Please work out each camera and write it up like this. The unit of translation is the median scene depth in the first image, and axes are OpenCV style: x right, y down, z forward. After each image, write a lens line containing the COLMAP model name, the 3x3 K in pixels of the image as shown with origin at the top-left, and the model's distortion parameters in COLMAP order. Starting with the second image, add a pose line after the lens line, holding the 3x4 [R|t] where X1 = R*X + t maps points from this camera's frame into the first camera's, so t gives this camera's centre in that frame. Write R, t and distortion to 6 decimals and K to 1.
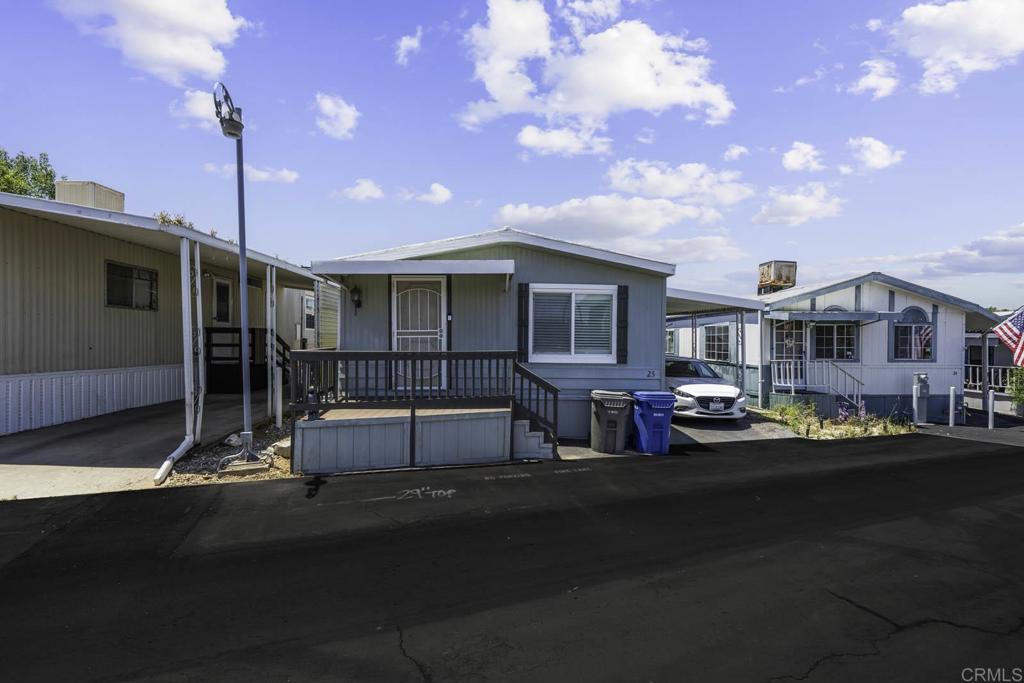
lens RADIAL K [[421.8, 0, 510.3], [0, 421.8, 344.0], [0, 0, 1]] dist [-0.001169, -0.000094]
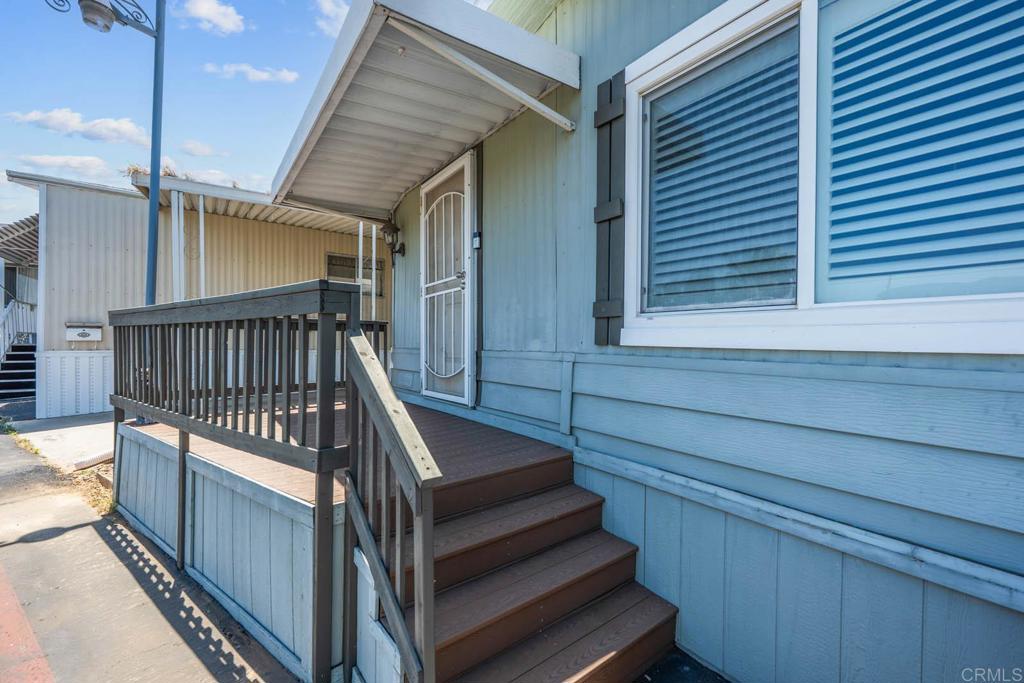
lens RADIAL K [[421.8, 0, 513.5], [0, 421.8, 342.4], [0, 0, 1]] dist [-0.001169, -0.000094]
pose [[0.557231, -0.004186, -0.830347, 0.237417], [-0.007399, 0.999923, -0.010007, 0.045020], [0.830325, 0.011720, 0.557157, 0.776874]]
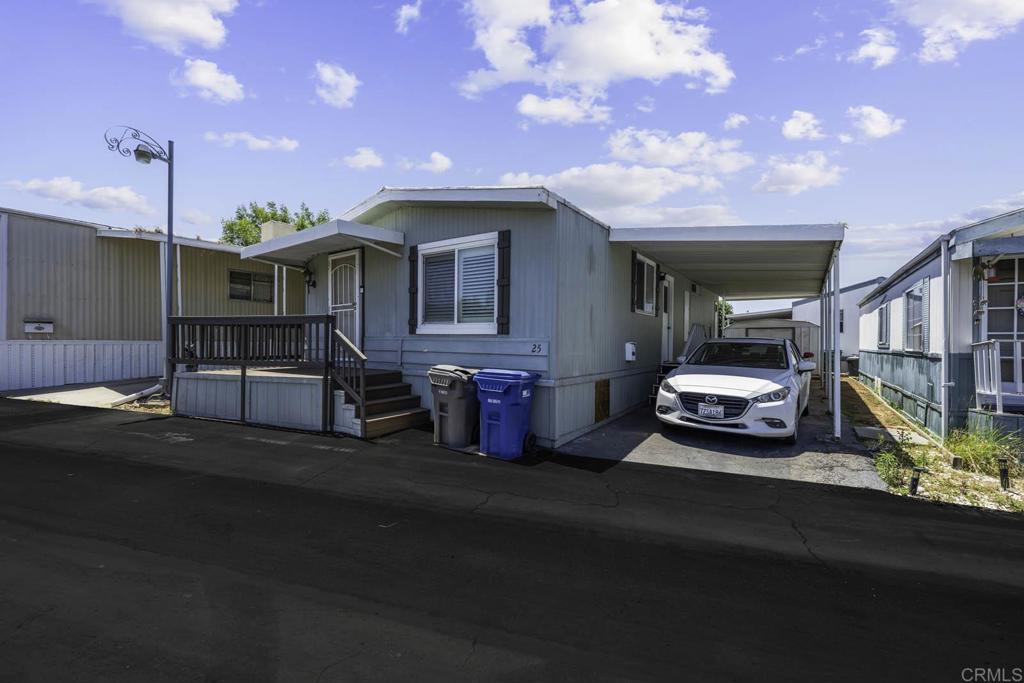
lens RADIAL K [[421.8, 0, 510.6], [0, 421.8, 344.2], [0, 0, 1]] dist [-0.001169, -0.000094]
pose [[0.794411, 0.002030, -0.607377, 0.738098], [-0.005763, 0.999975, -0.004195, 0.067774], [0.607353, 0.006833, 0.794402, 0.410924]]
